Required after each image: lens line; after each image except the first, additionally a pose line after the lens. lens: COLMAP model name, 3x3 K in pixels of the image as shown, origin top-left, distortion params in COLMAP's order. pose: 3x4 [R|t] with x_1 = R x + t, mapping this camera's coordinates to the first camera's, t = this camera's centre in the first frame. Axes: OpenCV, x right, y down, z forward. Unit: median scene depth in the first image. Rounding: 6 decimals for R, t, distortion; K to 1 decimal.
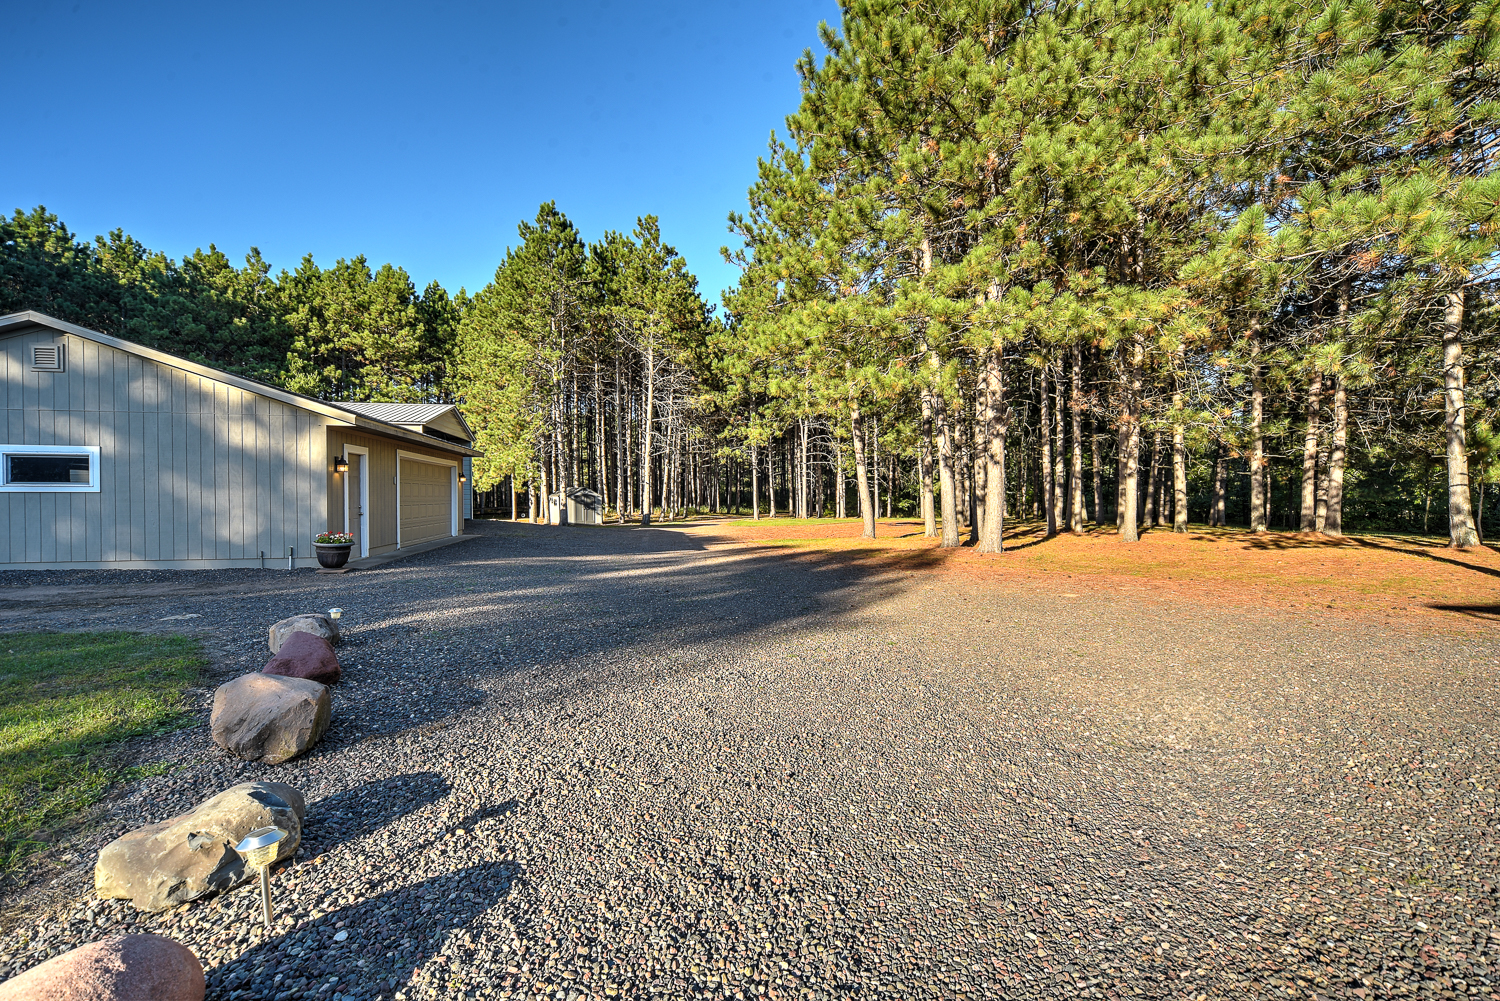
lens RADIAL K [[620.8, 0, 758.4], [0, 620.8, 495.6], [0, 0, 1]] dist [-0.006332, 0.000779]
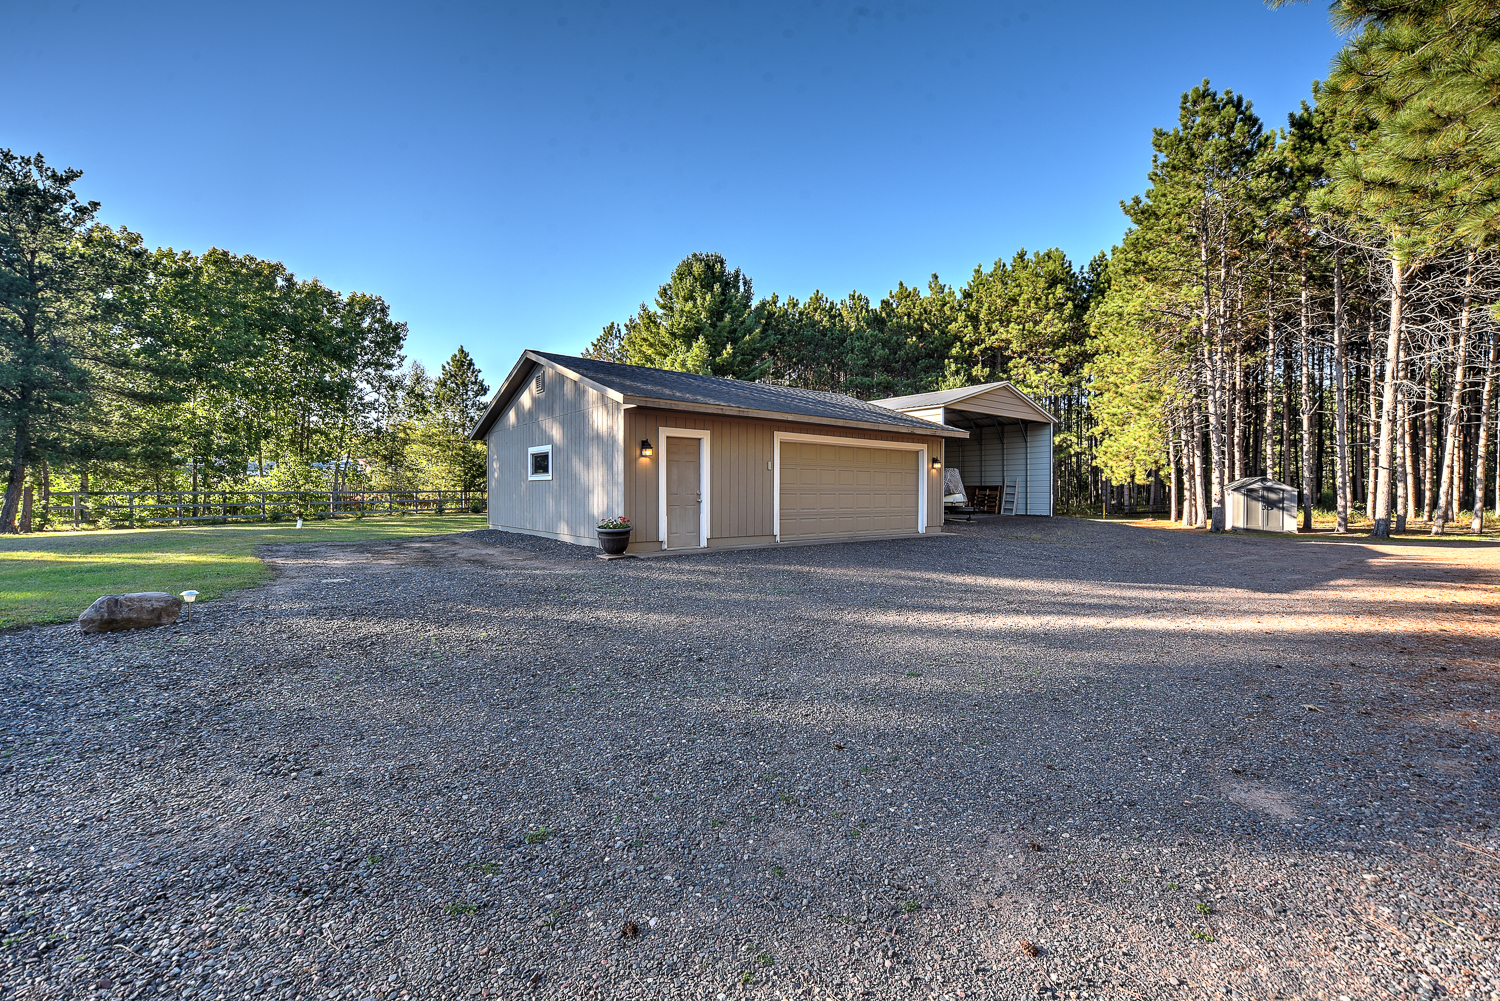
lens RADIAL K [[620.8, 0, 749.1], [0, 620.8, 506.3], [0, 0, 1]] dist [-0.006332, 0.000779]
pose [[0.459675, 0.022686, -0.887798, 0.065639], [-0.002335, 0.999701, 0.024337, 0.003997], [0.888084, -0.009114, 0.459590, 0.174286]]
